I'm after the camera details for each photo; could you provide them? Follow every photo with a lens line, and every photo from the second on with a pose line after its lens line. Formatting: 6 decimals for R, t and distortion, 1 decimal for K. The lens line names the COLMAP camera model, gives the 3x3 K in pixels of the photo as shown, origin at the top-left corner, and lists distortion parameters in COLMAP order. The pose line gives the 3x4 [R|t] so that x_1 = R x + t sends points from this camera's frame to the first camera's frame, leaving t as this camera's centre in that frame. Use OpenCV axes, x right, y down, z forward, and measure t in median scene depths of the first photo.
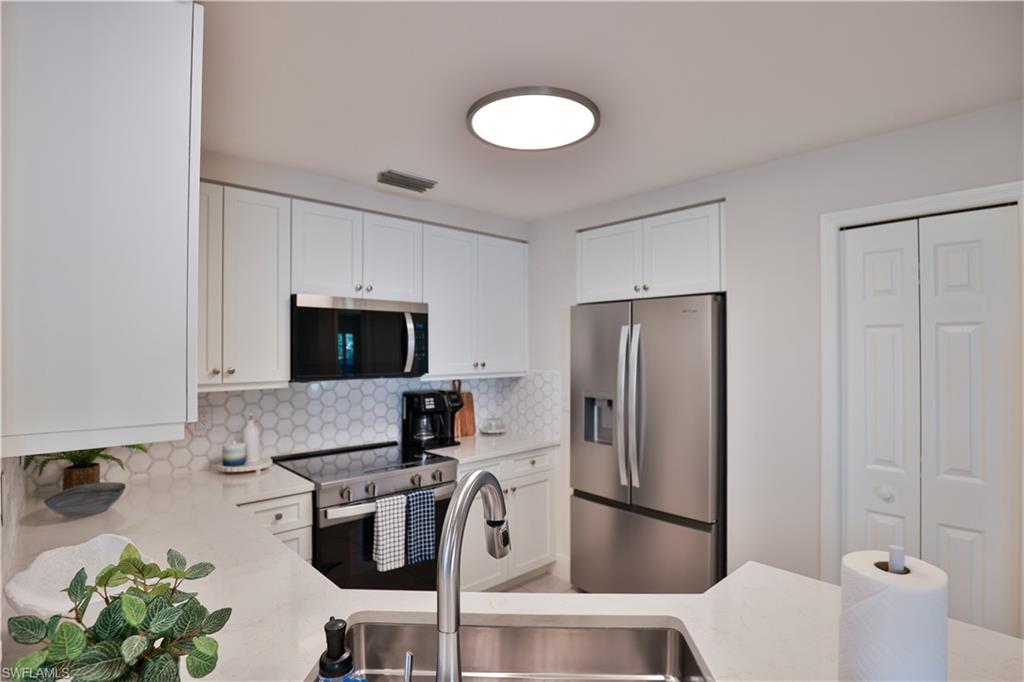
lens RADIAL K [[515.2, 0, 503.3], [0, 515.2, 348.2], [0, 0, 1]] dist [-0.034205, 0.005521]
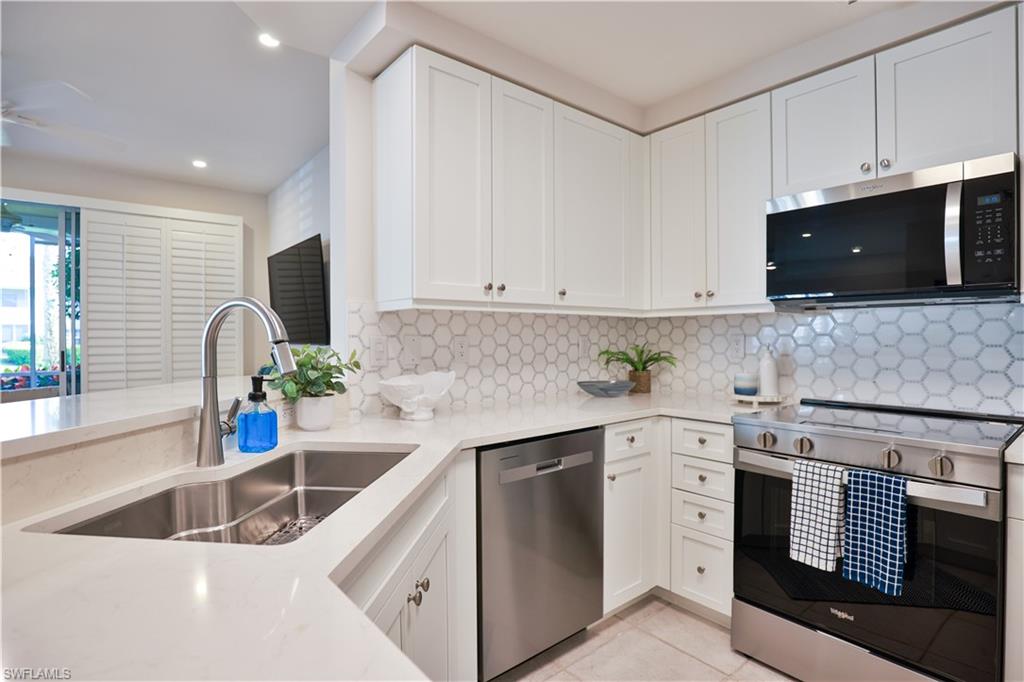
lens RADIAL K [[515.2, 0, 525.3], [0, 515.2, 342.1], [0, 0, 1]] dist [-0.034205, 0.005521]
pose [[-0.046260, 0.010407, -0.998875, 0.390477], [0.002081, 0.999945, 0.010321, 0.100311], [0.998927, -0.001602, -0.046280, 0.528163]]
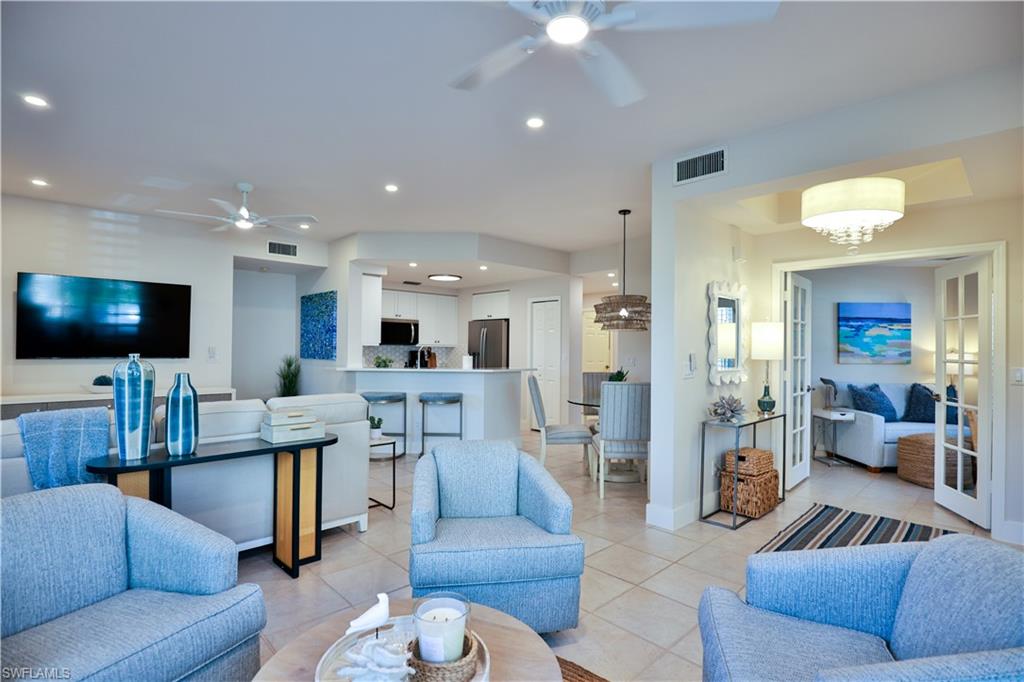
lens RADIAL K [[515.2, 0, 515.2], [0, 515.2, 345.3], [0, 0, 1]] dist [-0.034205, 0.005521]
pose [[0.999262, 0.012225, 0.036416, 0.315482], [-0.012078, 0.999918, -0.004262, 0.066719], [-0.036465, 0.003819, 0.999328, -2.057724]]
